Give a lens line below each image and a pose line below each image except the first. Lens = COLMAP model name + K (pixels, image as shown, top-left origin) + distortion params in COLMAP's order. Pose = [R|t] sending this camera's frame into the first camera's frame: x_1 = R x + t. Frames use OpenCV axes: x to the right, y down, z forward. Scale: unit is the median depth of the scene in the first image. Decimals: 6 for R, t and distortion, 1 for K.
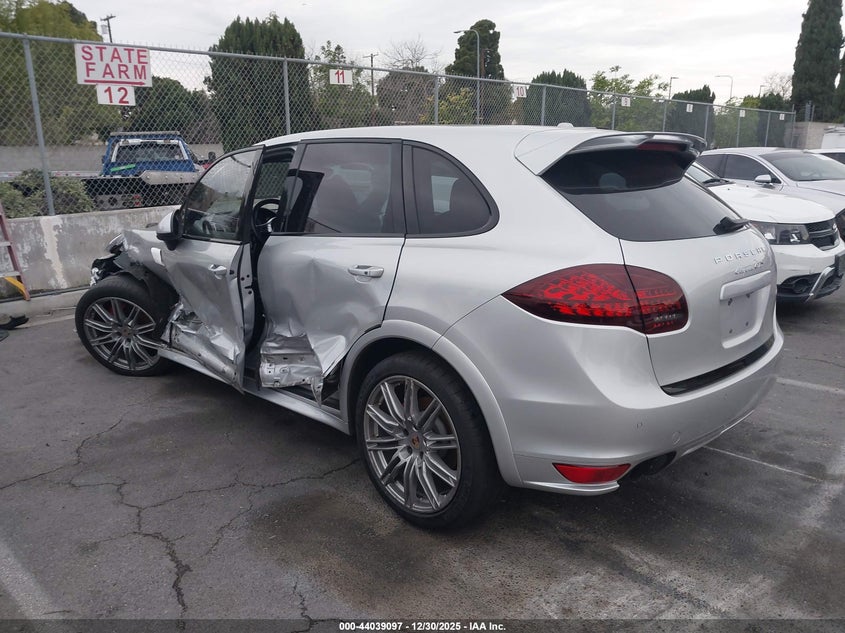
lens RADIAL K [[676.4, 0, 427.1], [0, 676.4, 316.6], [0, 0, 1]] dist [0.014258, 0.011312]
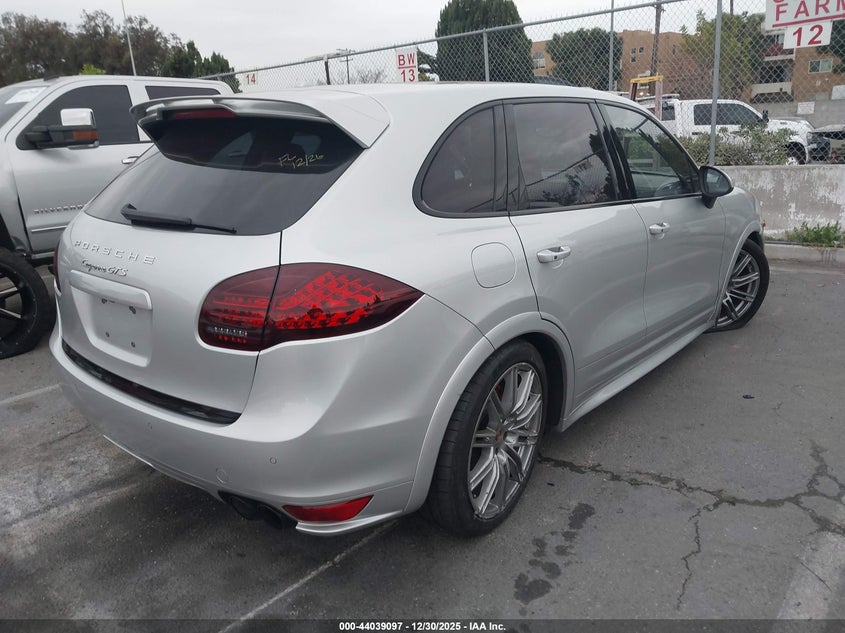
lens RADIAL K [[676.4, 0, 426.3], [0, 676.4, 315.5], [0, 0, 1]] dist [0.014258, 0.011312]
pose [[0.051388, 0.278796, -0.958974, 0.486888], [-0.194375, 0.944672, 0.264222, -0.119710], [0.979580, 0.172823, 0.102736, 0.488320]]
